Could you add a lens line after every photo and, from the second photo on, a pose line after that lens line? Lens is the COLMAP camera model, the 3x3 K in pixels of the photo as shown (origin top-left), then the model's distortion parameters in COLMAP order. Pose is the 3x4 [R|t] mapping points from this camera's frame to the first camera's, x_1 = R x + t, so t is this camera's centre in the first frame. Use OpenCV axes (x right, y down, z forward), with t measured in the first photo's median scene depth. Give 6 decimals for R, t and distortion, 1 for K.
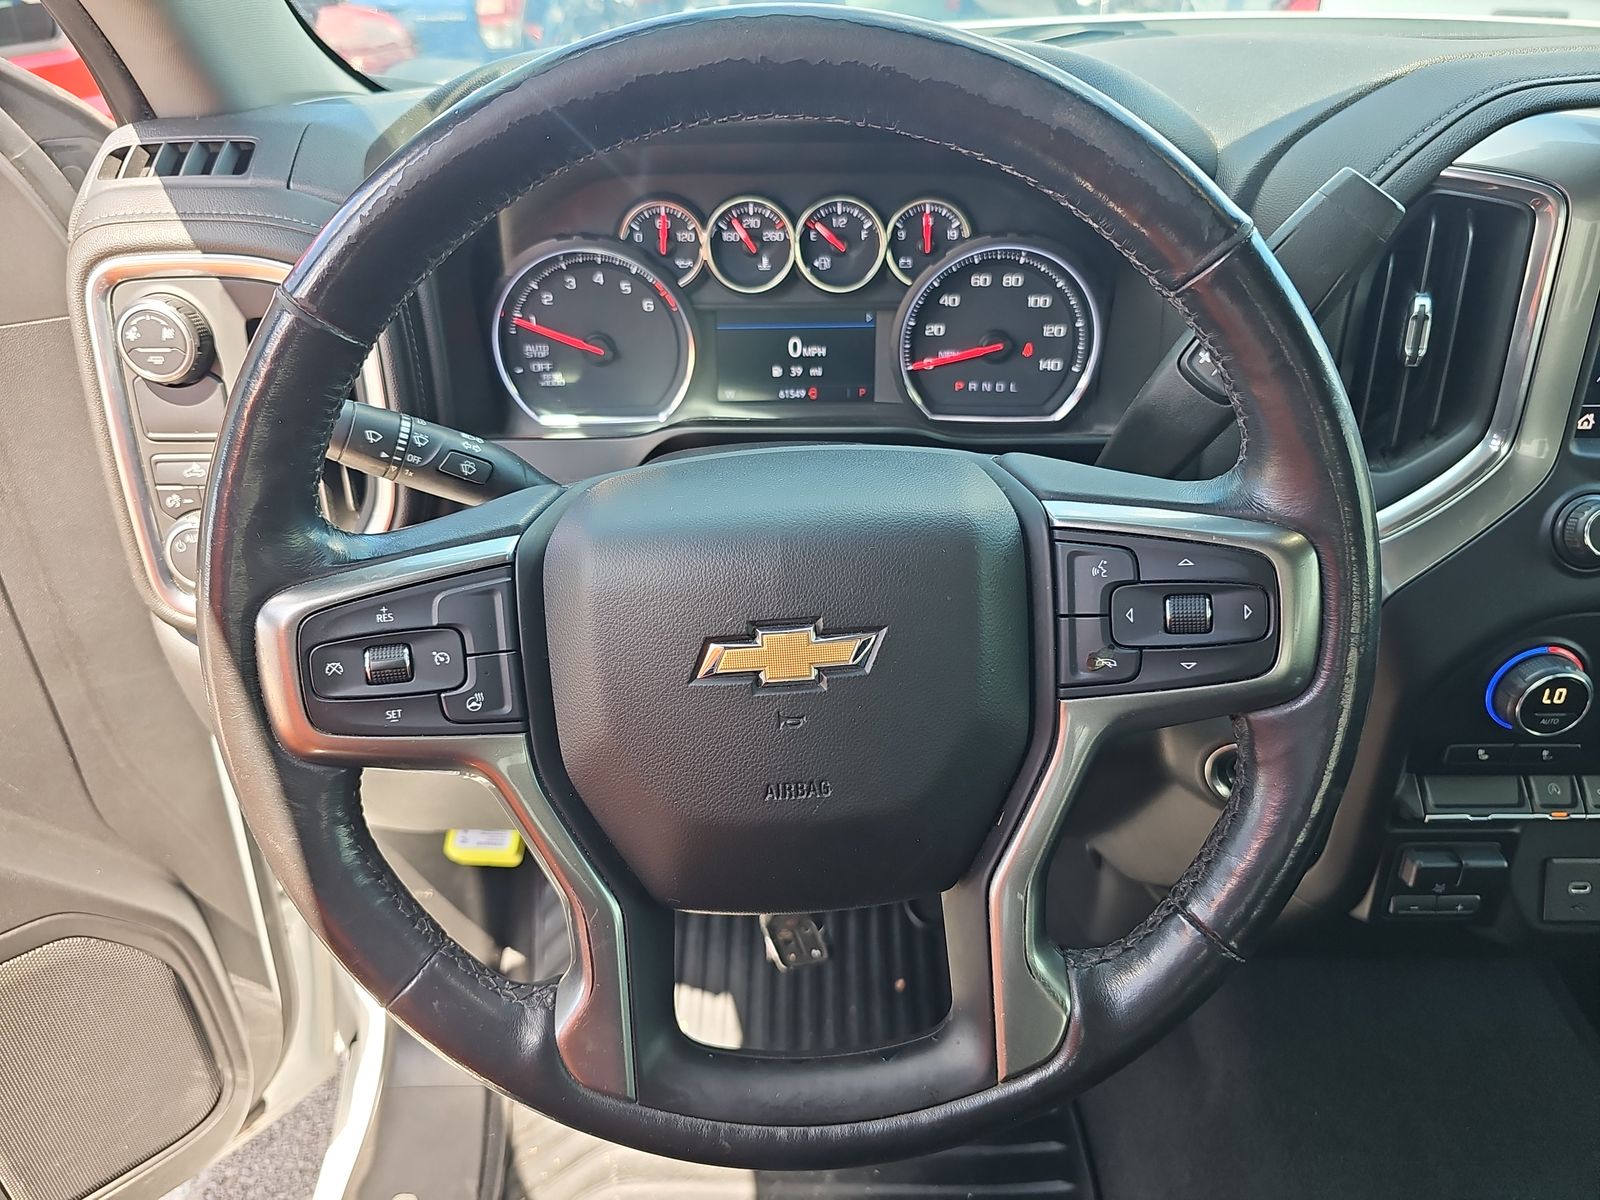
lens RADIAL K [[1077.0, 0, 800.7], [0, 1077.0, 607.9], [0, 0, 1]] dist [0.028650, -0.034345]
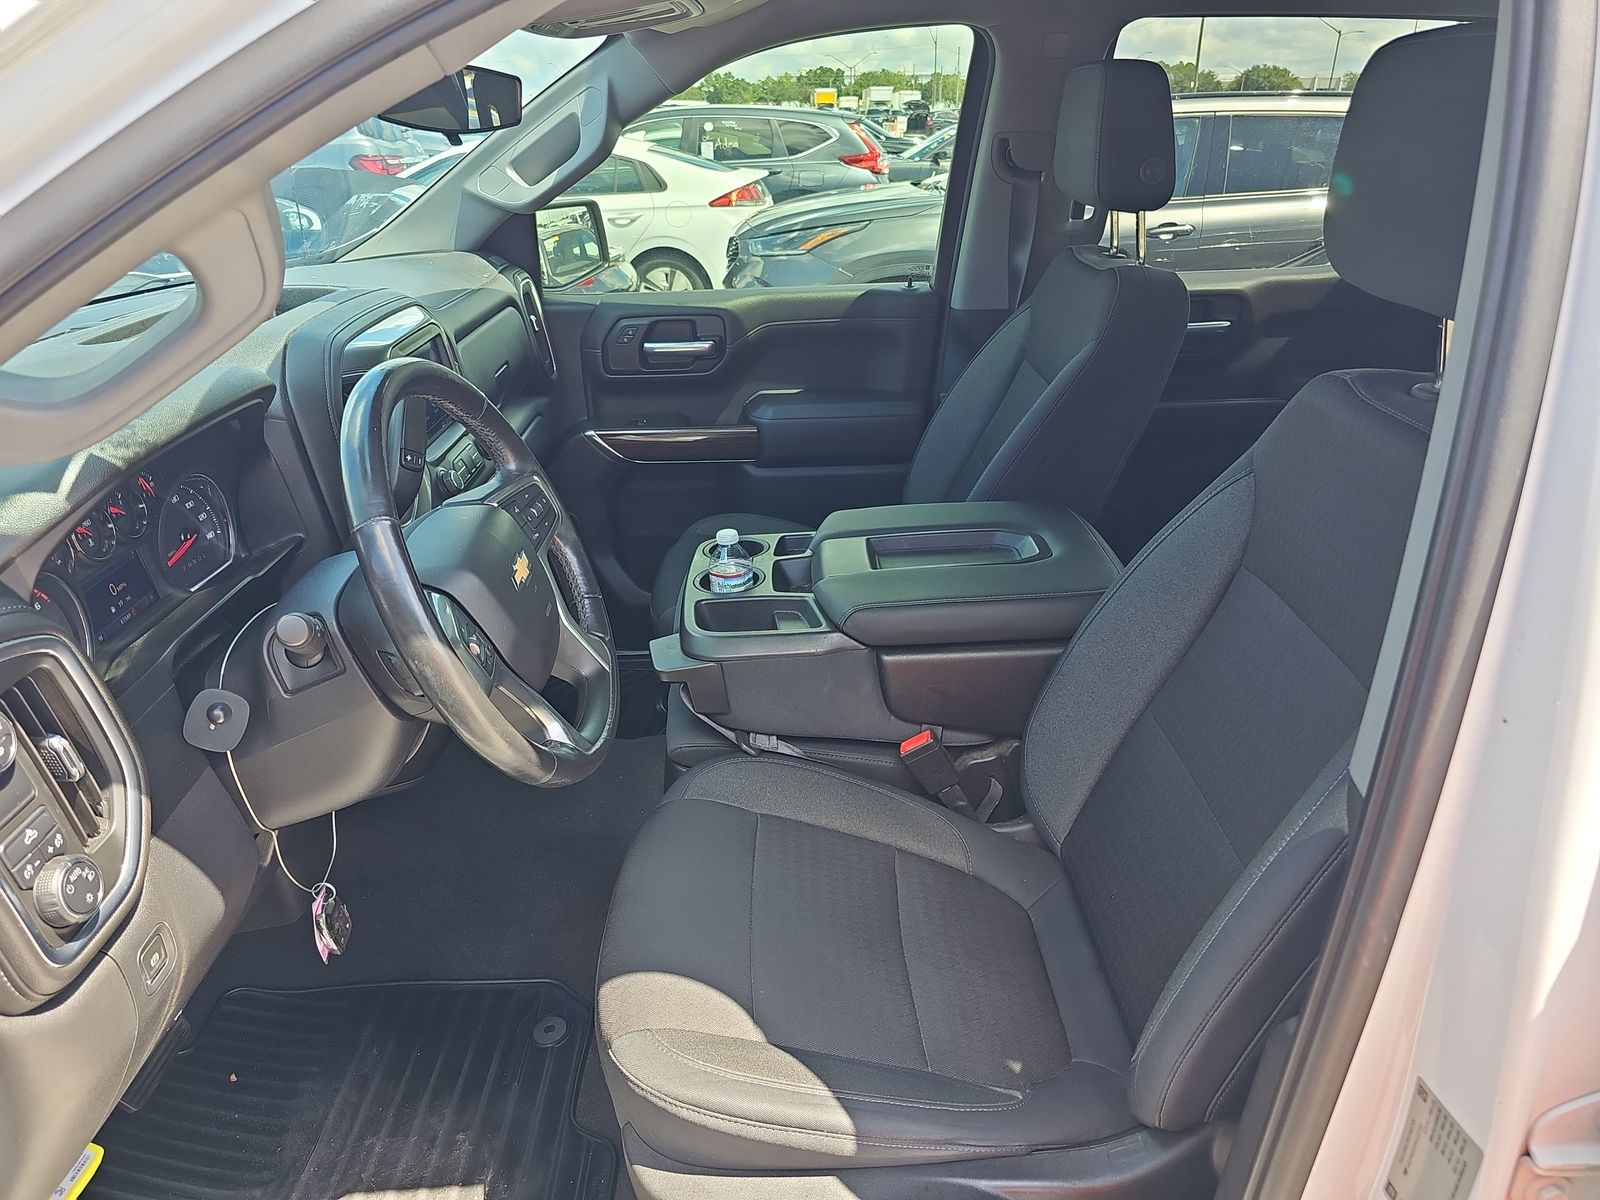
lens RADIAL K [[1077.0, 0, 800.7], [0, 1077.0, 607.9], [0, 0, 1]] dist [0.028650, -0.034345]
pose [[-0.027102, -0.413226, 0.910225, -1.447126], [0.532297, 0.764763, 0.363039, -0.277400], [-0.846124, 0.494349, 0.199232, -0.052990]]
